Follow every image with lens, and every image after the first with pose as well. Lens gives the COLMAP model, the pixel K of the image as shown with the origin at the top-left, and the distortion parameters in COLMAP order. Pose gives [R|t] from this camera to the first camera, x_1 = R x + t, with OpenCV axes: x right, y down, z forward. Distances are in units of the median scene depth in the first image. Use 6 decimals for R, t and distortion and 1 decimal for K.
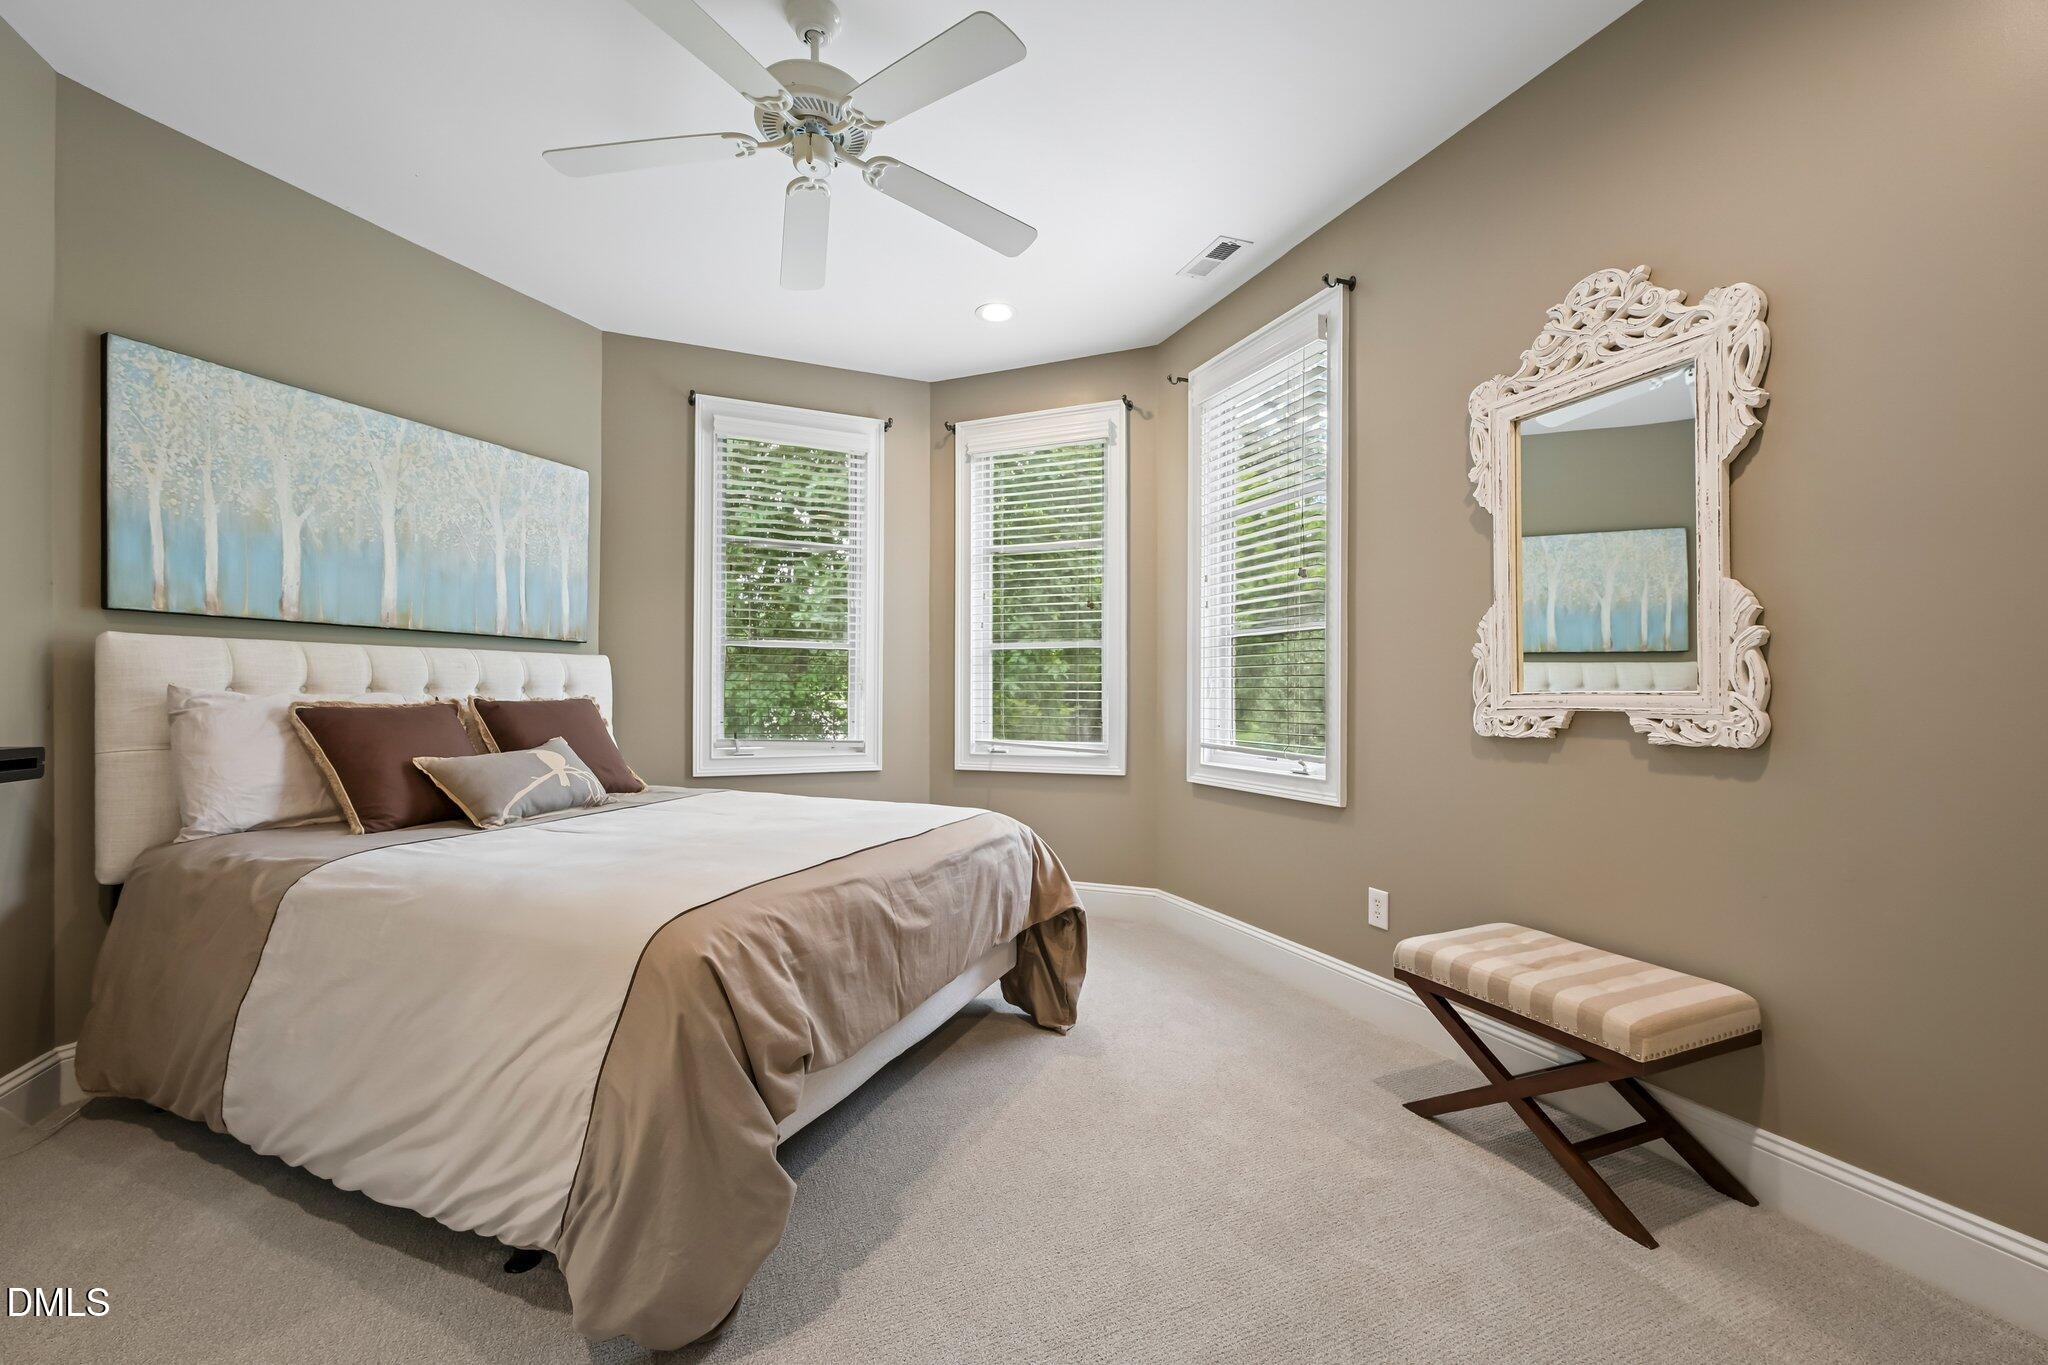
lens RADIAL K [[817.9, 0, 1013.8], [0, 817.9, 689.8], [0, 0, 1]] dist [0.000670, 0.000203]
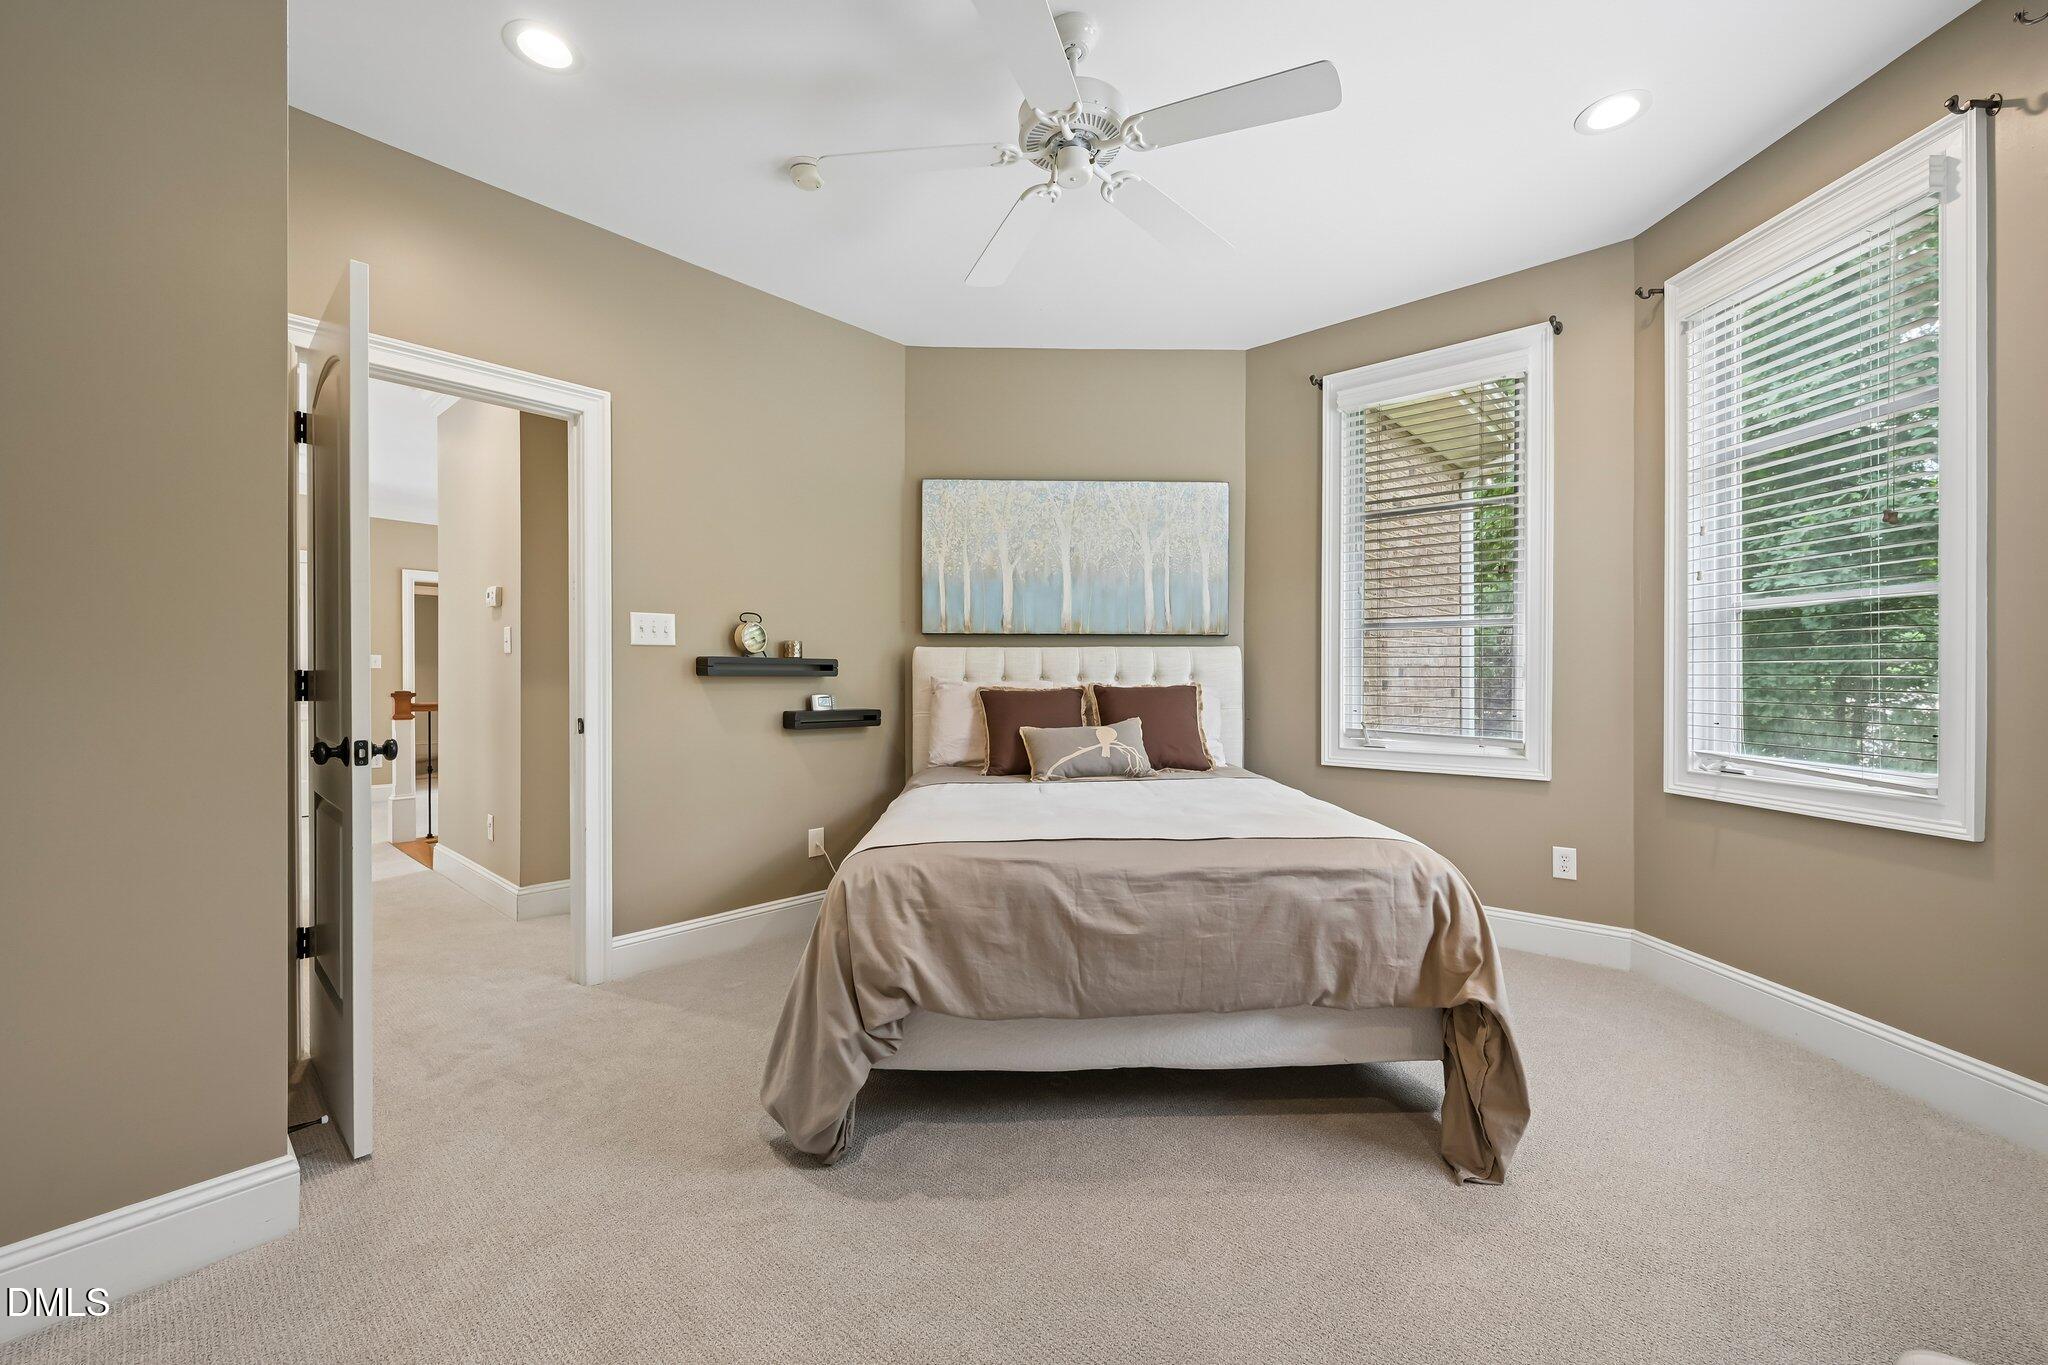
lens RADIAL K [[812.4, 0, 1025.4], [0, 812.4, 677.5], [0, 0, 1]] dist [-0.000807, 0.000031]
pose [[0.429517, -0.004191, -0.903049, 0.503281], [0.005551, 0.999983, -0.002001, 0.000804], [0.903042, -0.004153, 0.429533, 0.376939]]
